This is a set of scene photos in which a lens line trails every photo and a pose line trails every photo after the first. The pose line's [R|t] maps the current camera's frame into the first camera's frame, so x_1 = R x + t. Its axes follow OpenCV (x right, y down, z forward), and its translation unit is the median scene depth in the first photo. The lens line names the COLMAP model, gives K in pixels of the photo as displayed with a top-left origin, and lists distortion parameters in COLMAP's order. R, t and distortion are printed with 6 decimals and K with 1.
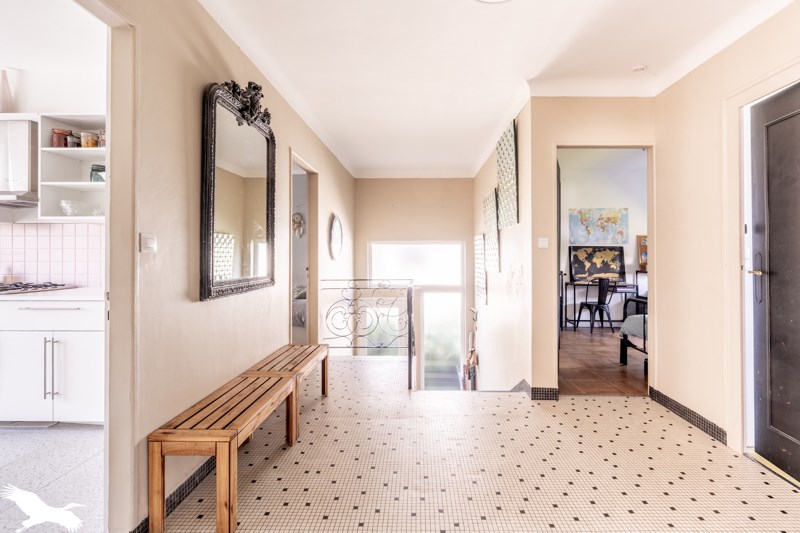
lens RADIAL K [[357.0, 0, 419.0], [0, 357.0, 249.6], [0, 0, 1]] dist [0.000253, 0.000086]
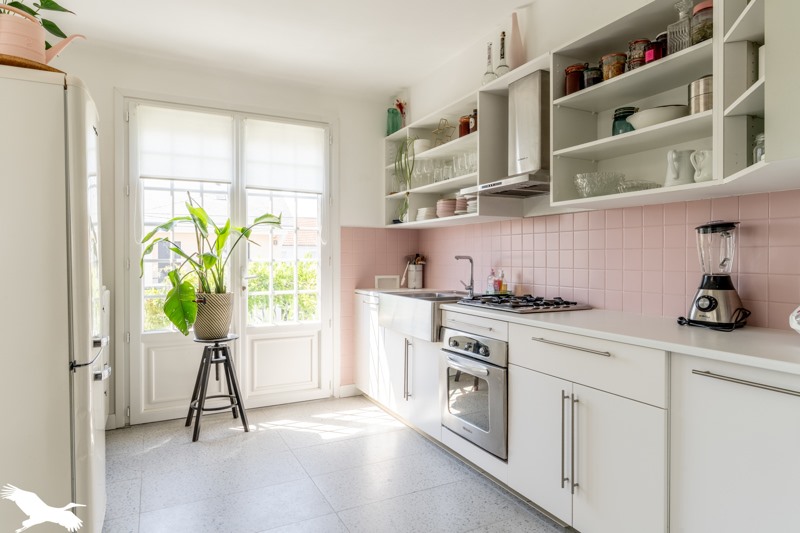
lens RADIAL K [[453.3, 0, 400.0], [0, 453.3, 266.5], [0, 0, 1]] dist [-0.000148, 0.000111]
pose [[0.458278, 0.020189, -0.888580, -0.319310], [0.008764, 0.999591, 0.027231, 0.002731], [0.888766, -0.020266, 0.457914, 0.258864]]
